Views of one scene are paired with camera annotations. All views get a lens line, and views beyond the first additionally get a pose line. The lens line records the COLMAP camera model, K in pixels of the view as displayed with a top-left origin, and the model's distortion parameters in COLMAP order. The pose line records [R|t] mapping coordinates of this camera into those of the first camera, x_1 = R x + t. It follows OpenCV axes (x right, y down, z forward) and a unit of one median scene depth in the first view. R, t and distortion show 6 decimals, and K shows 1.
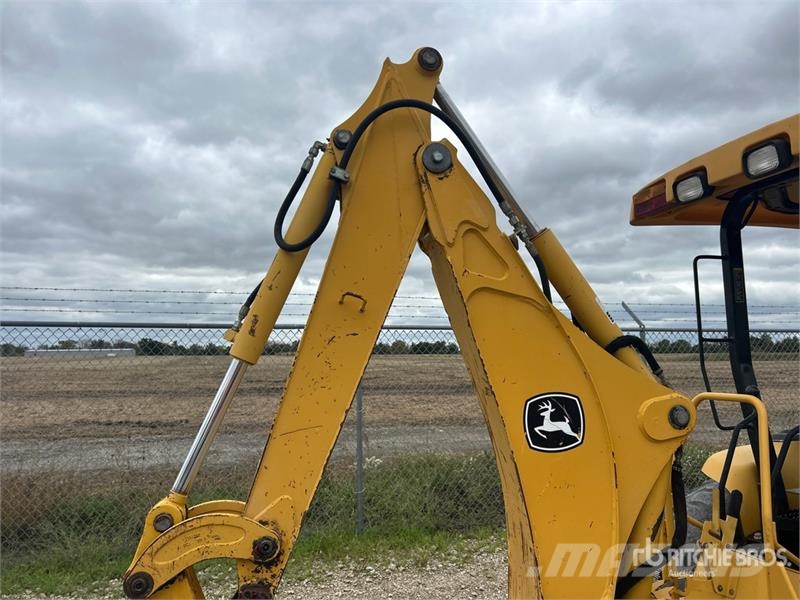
lens RADIAL K [[576.9, 0, 333.3], [0, 576.9, 327.3], [0, 0, 1]] dist [0.091412, -0.105863]
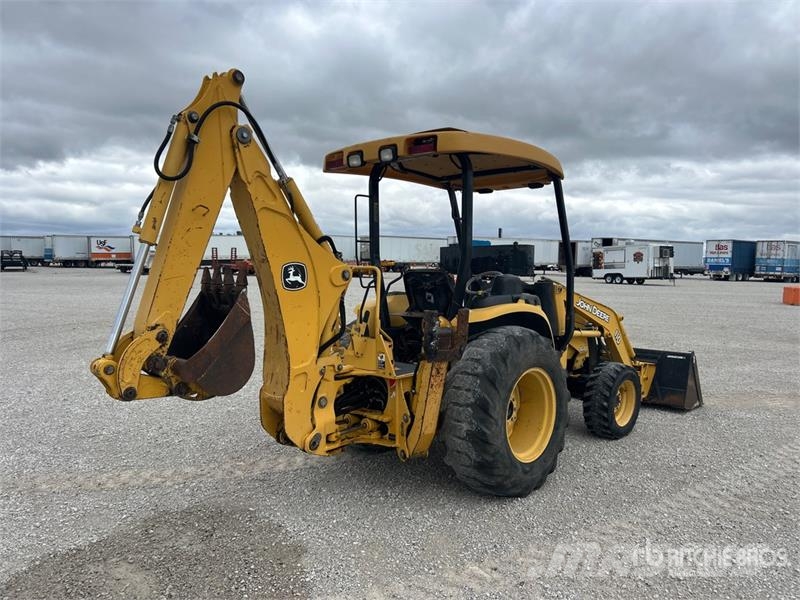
lens RADIAL K [[594.3, 0, 389.2], [0, 594.3, 301.0], [0, 0, 1]] dist [0.007896, 0.000019]
pose [[0.815100, -0.016339, 0.579090, -0.521916], [-0.059413, 0.991974, 0.111615, -0.004059], [-0.576266, -0.125383, 0.807587, -0.825854]]
